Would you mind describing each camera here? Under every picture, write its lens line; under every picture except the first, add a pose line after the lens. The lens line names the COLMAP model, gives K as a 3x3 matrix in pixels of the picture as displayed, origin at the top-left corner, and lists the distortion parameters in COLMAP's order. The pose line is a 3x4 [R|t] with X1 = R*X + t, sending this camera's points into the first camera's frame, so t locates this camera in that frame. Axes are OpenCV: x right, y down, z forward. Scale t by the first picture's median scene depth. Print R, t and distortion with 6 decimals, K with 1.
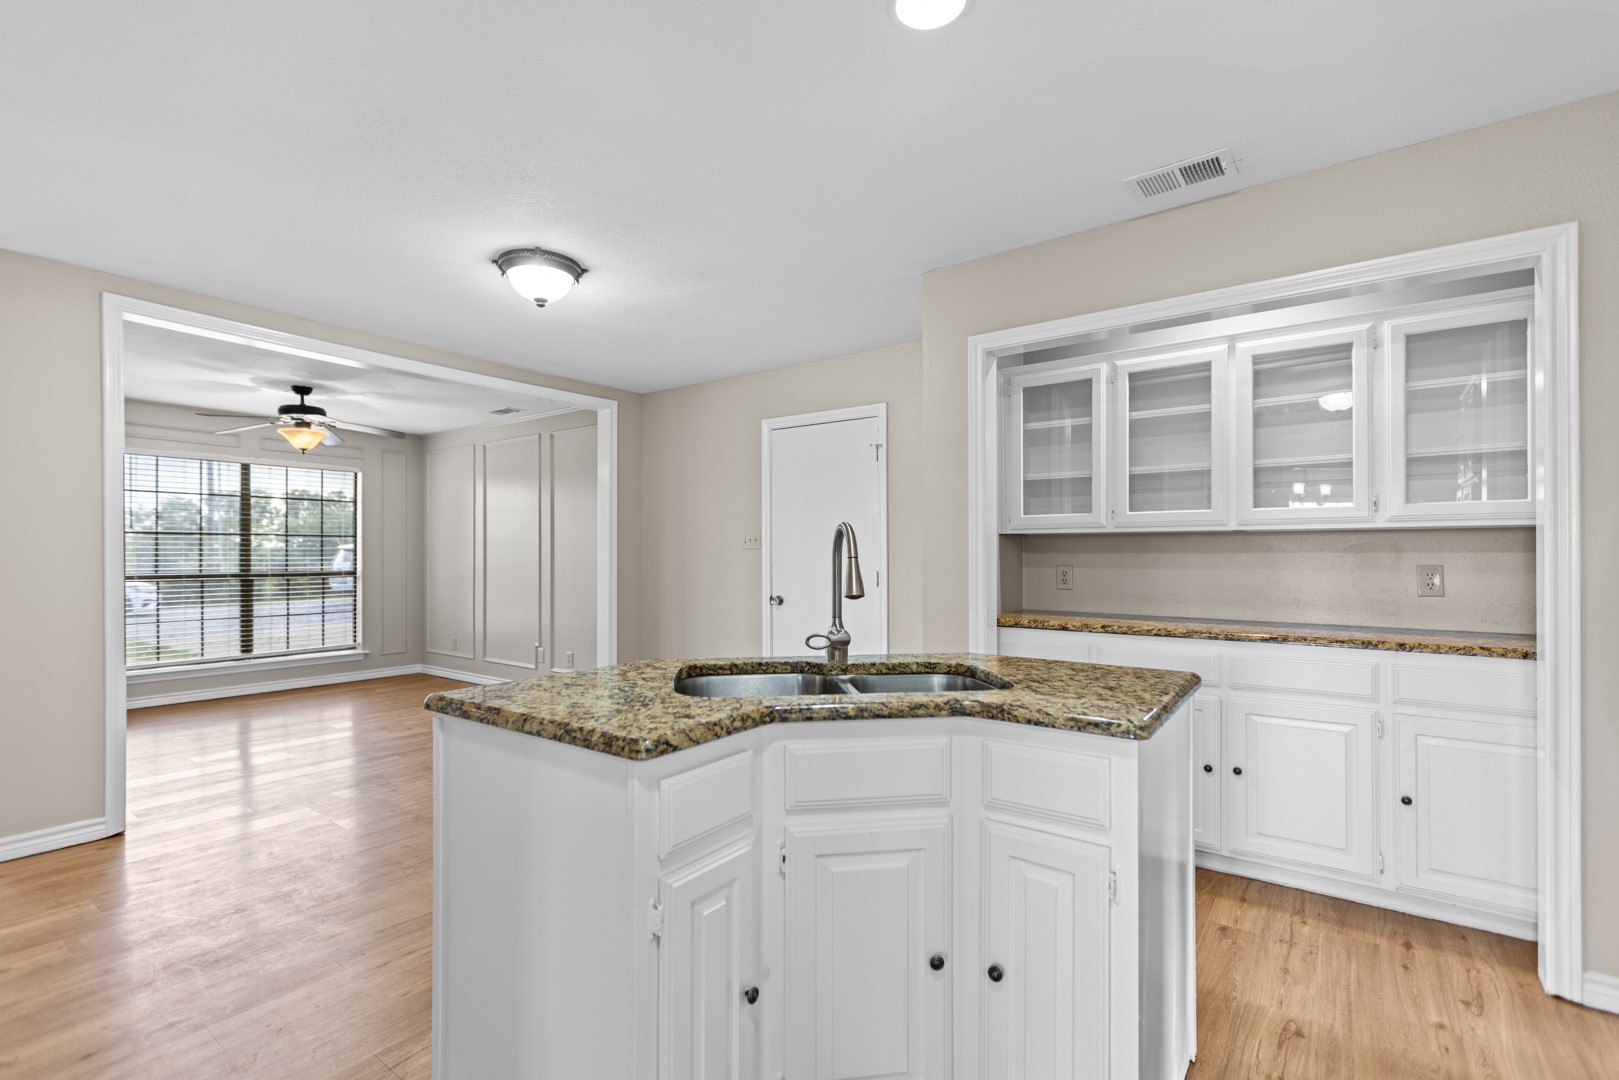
lens RADIAL K [[735.6, 0, 804.6], [0, 735.6, 552.0], [0, 0, 1]] dist [0.003162, 0.000400]
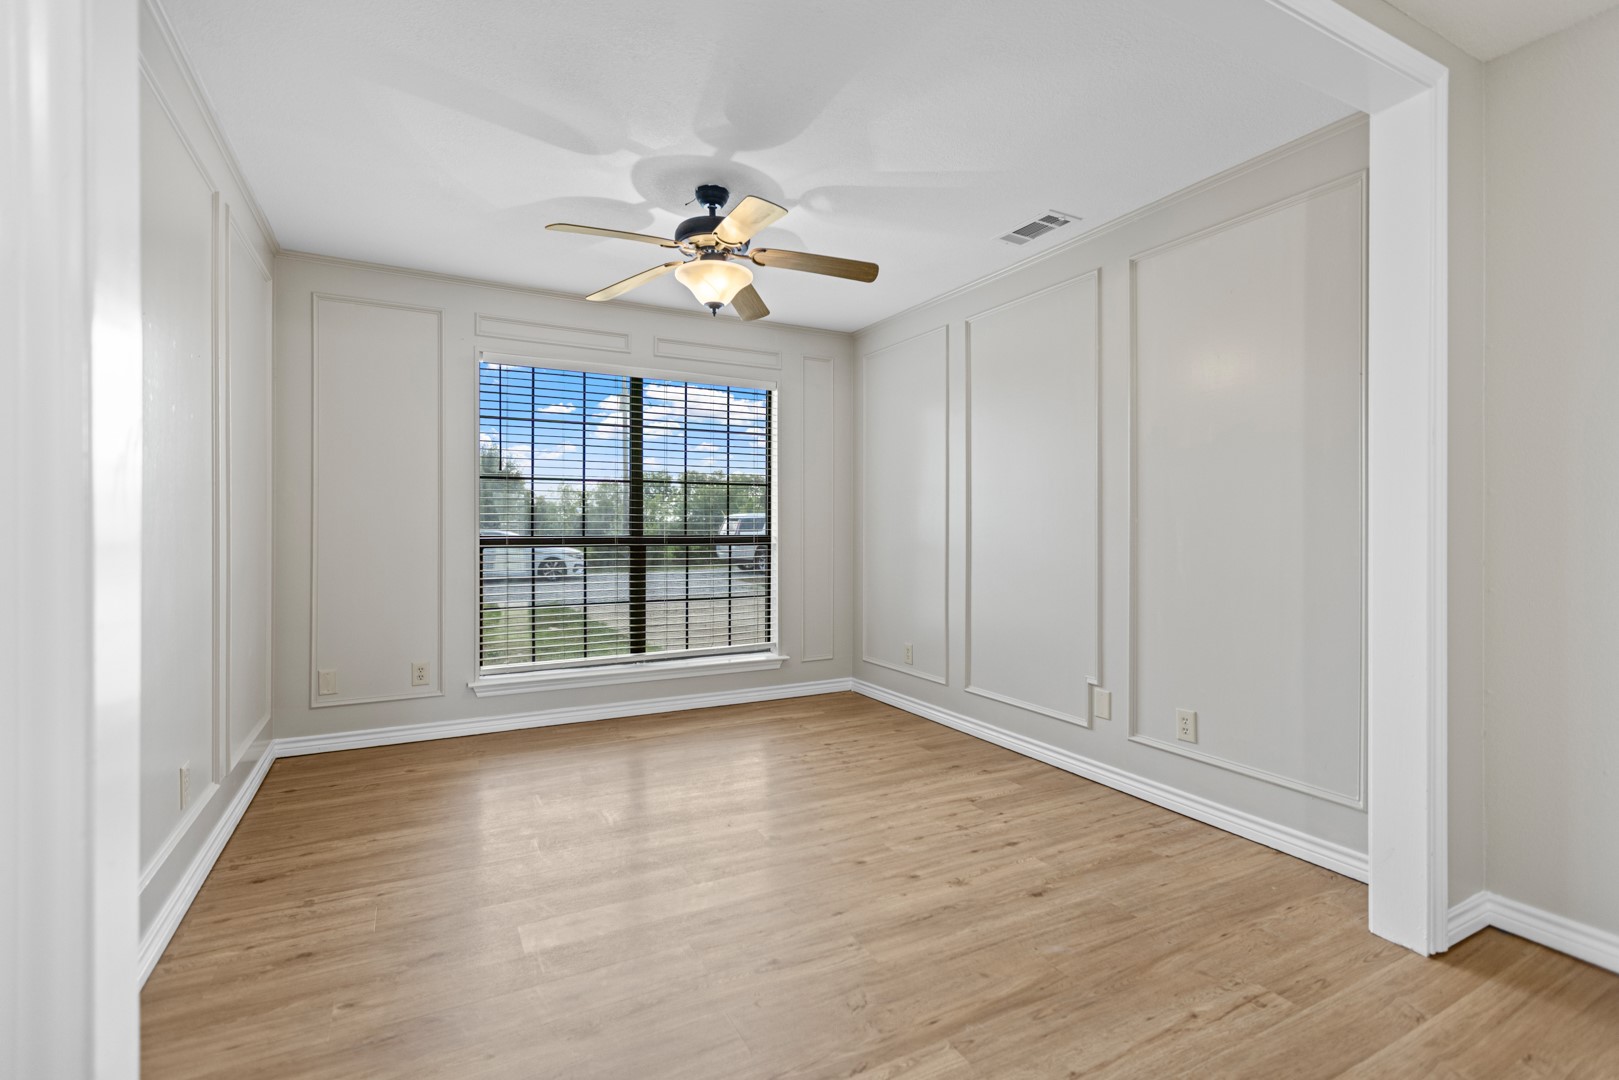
lens RADIAL K [[735.6, 0, 807.7], [0, 735.6, 530.4], [0, 0, 1]] dist [0.003162, 0.000400]
pose [[0.903158, 0.004404, -0.429285, -0.307997], [-0.001777, 0.999977, 0.006521, 0.016985], [0.429304, -0.005126, 0.903145, 0.432181]]
